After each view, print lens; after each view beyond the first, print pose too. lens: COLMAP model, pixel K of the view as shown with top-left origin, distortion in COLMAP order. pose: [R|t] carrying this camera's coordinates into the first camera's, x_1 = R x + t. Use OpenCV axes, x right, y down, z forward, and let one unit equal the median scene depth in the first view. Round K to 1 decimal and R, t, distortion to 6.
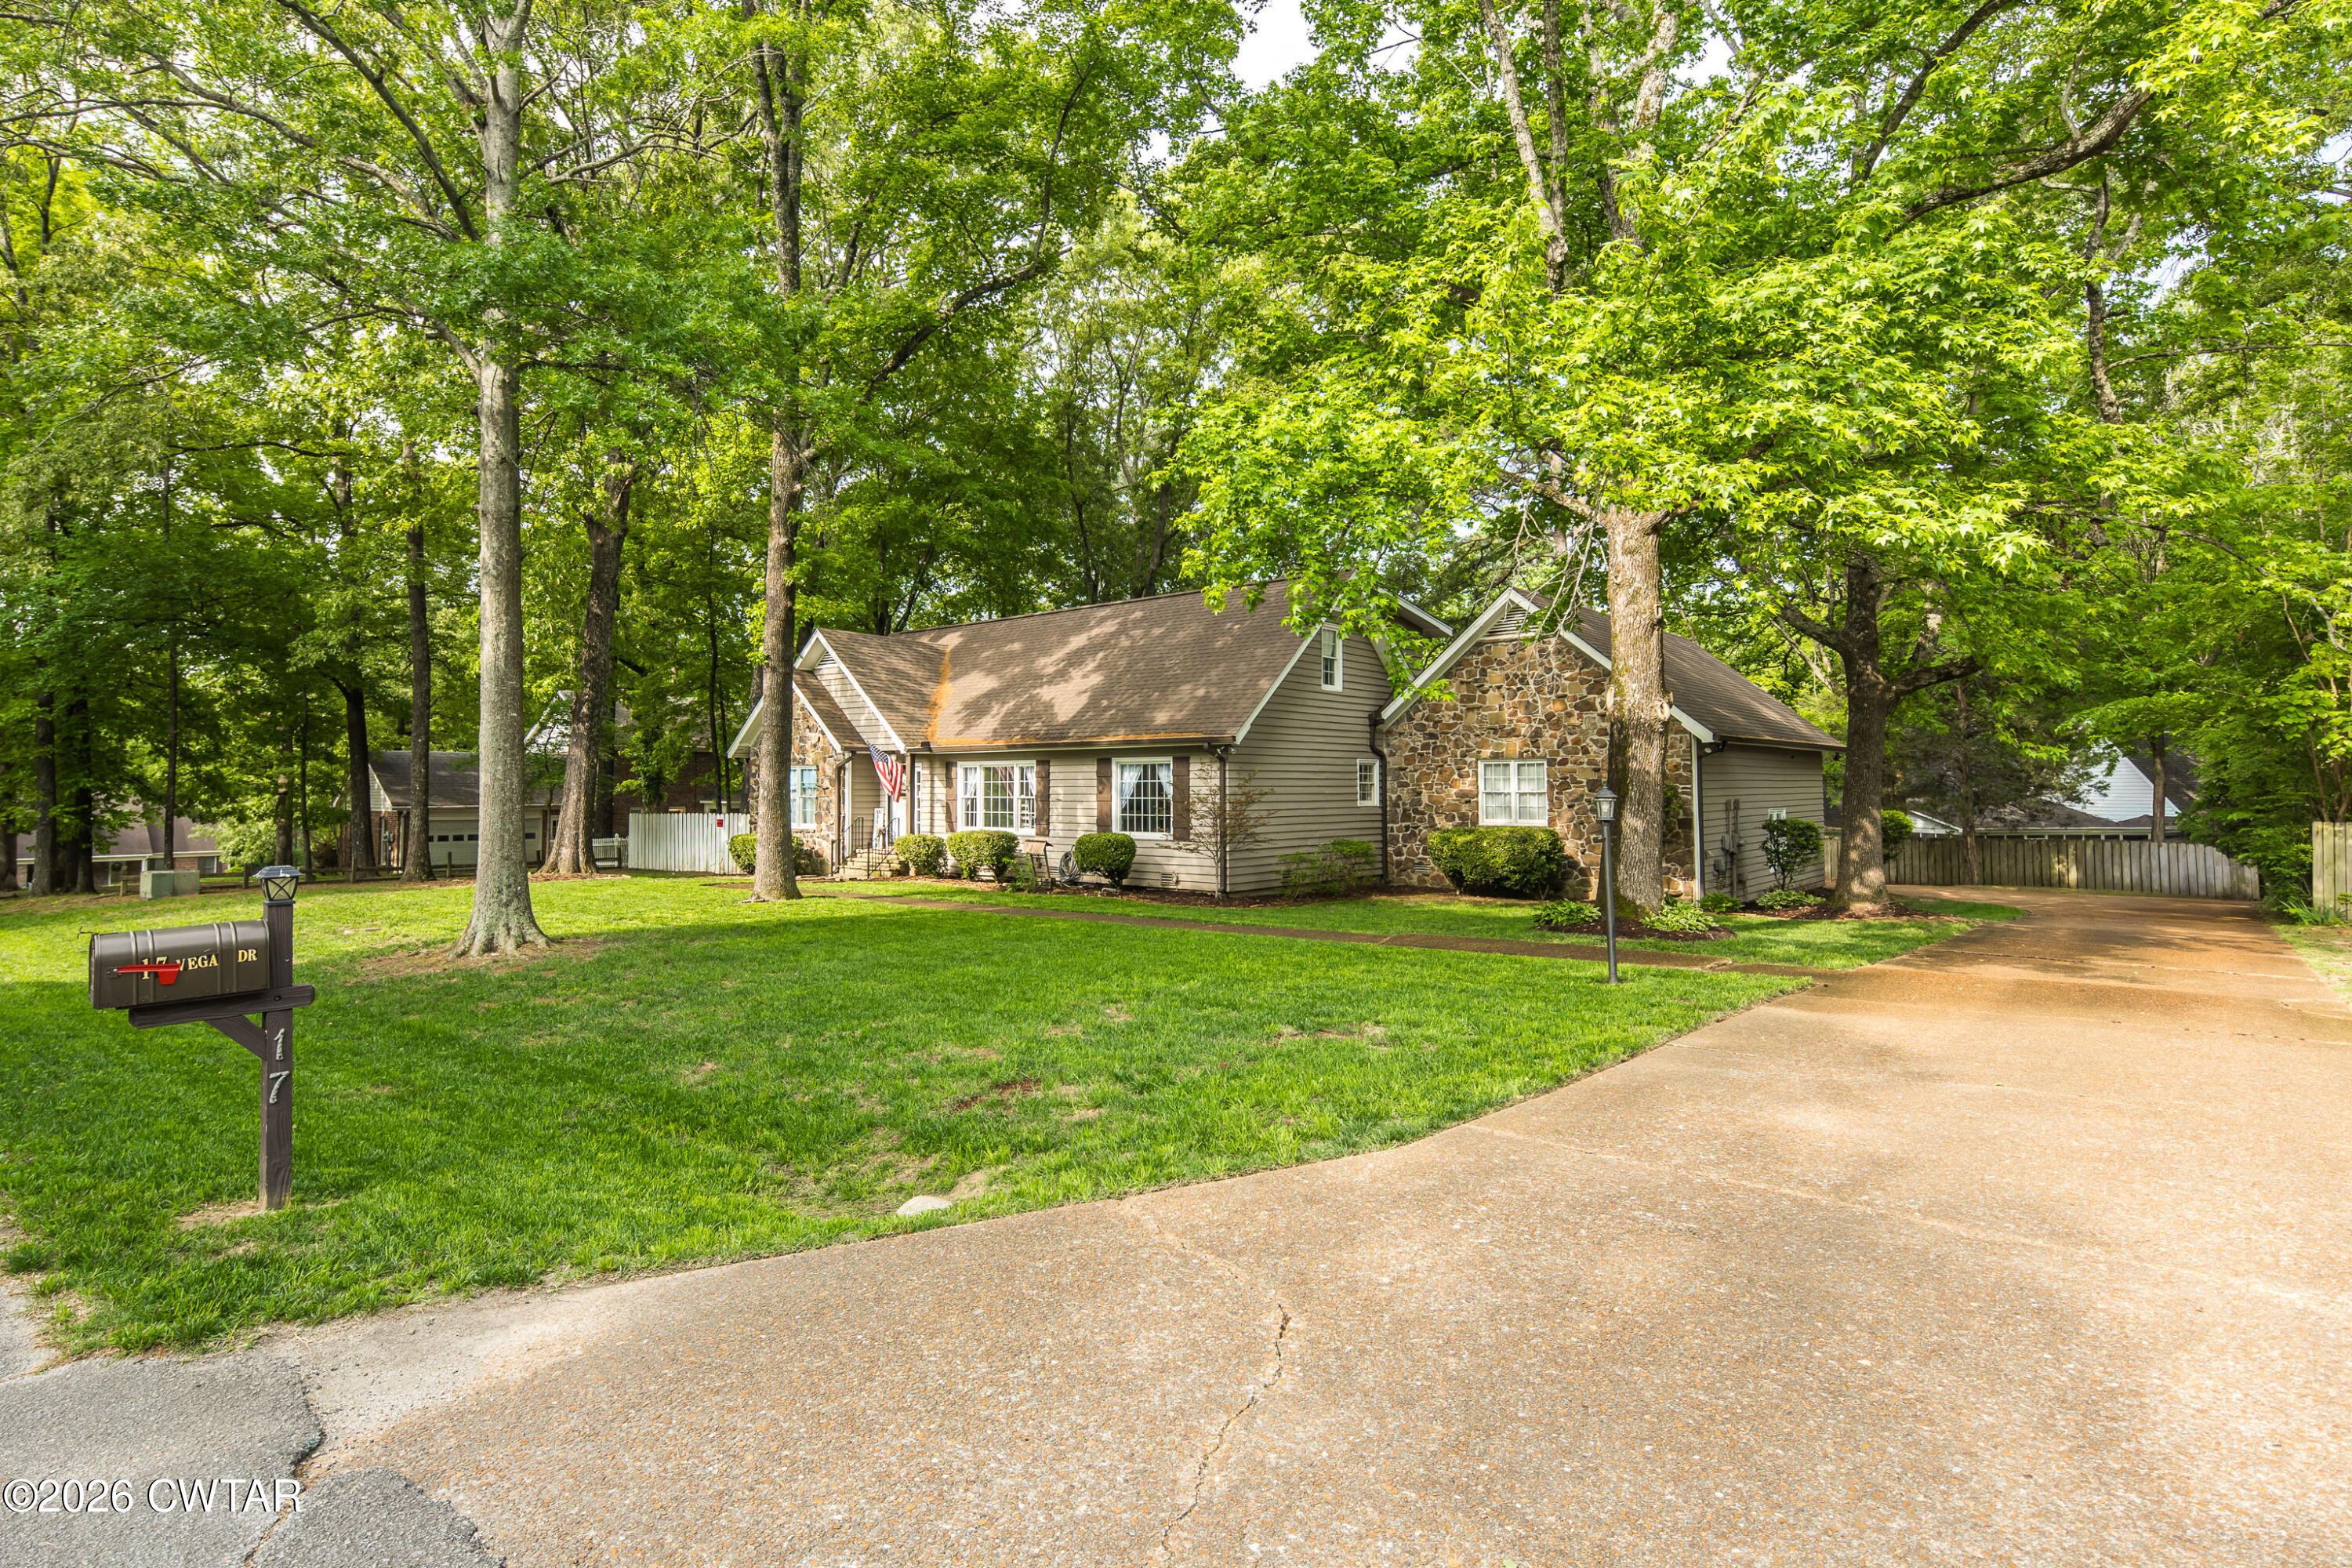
lens RADIAL K [[1168.1, 0, 1171.6], [0, 1168.1, 693.3], [0, 0, 1]] dist [-0.000986, -0.000338]
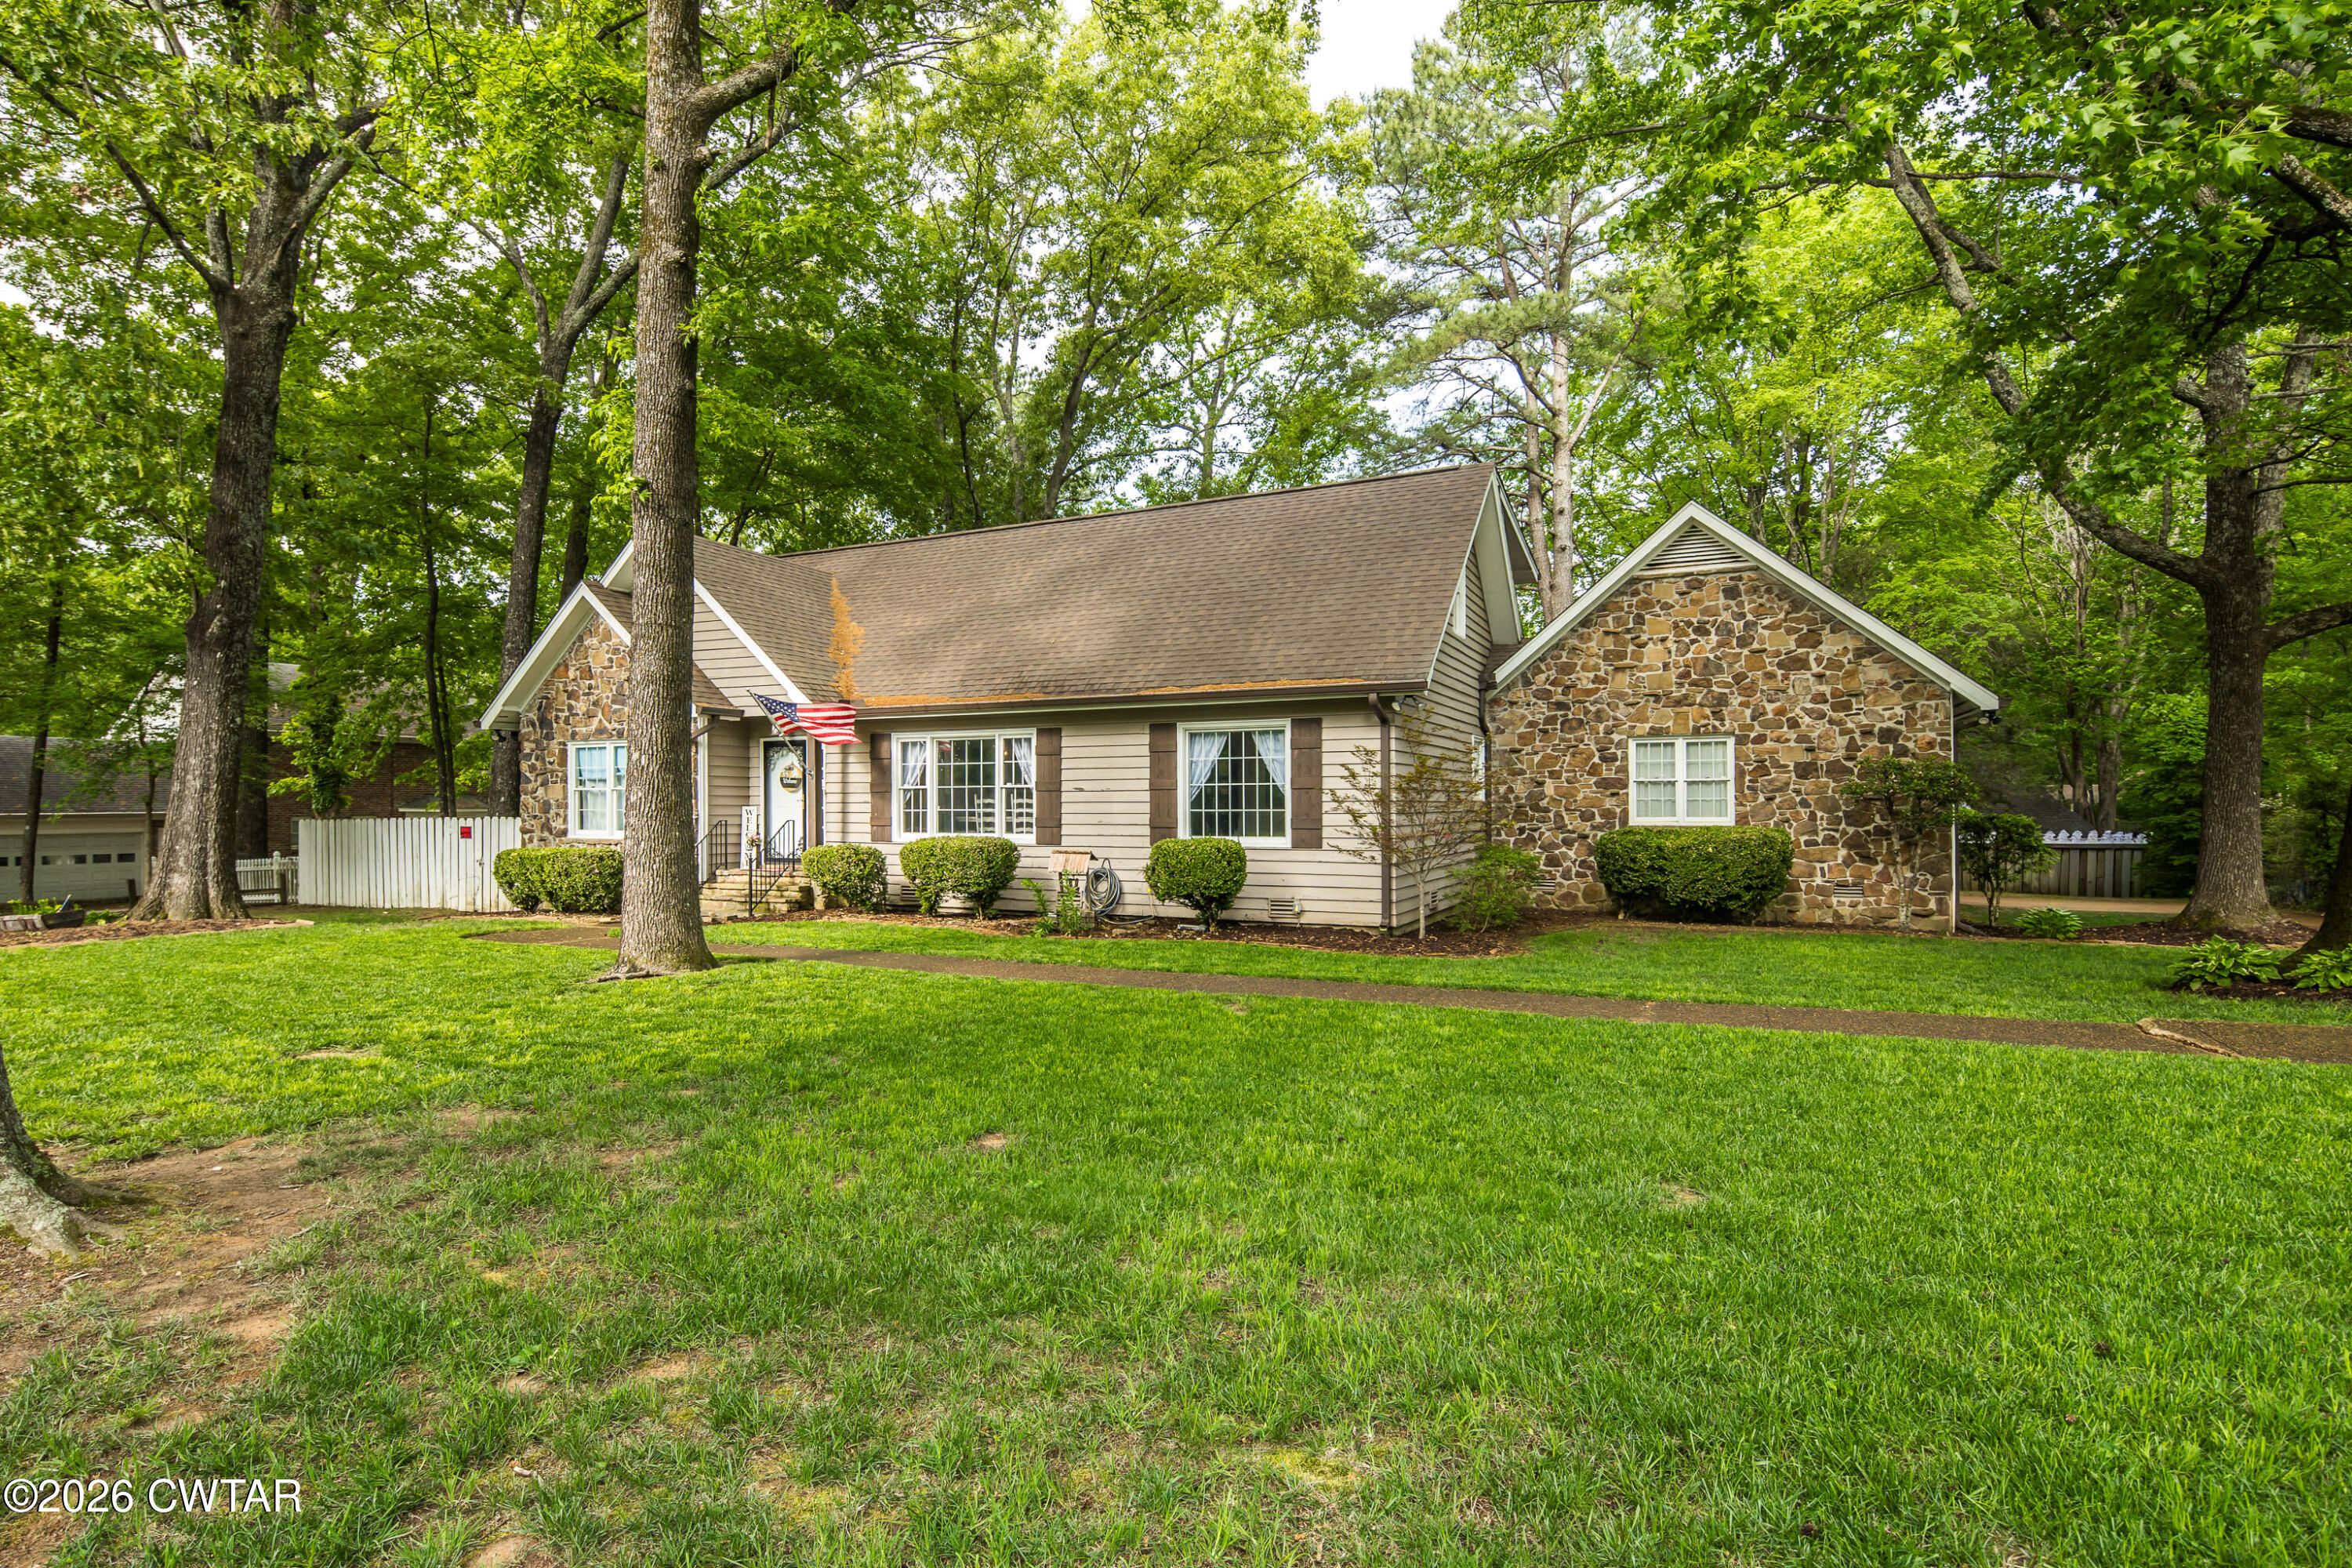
lens RADIAL K [[1137.8, 0, 1175.4], [0, 1137.8, 771.9], [0, 0, 1]] dist [-0.003652, -0.000464]
pose [[0.971876, 0.006350, 0.235407, -0.187551], [-0.018131, 0.998687, 0.047914, 0.049705], [-0.234794, -0.050835, 0.970715, 0.370614]]
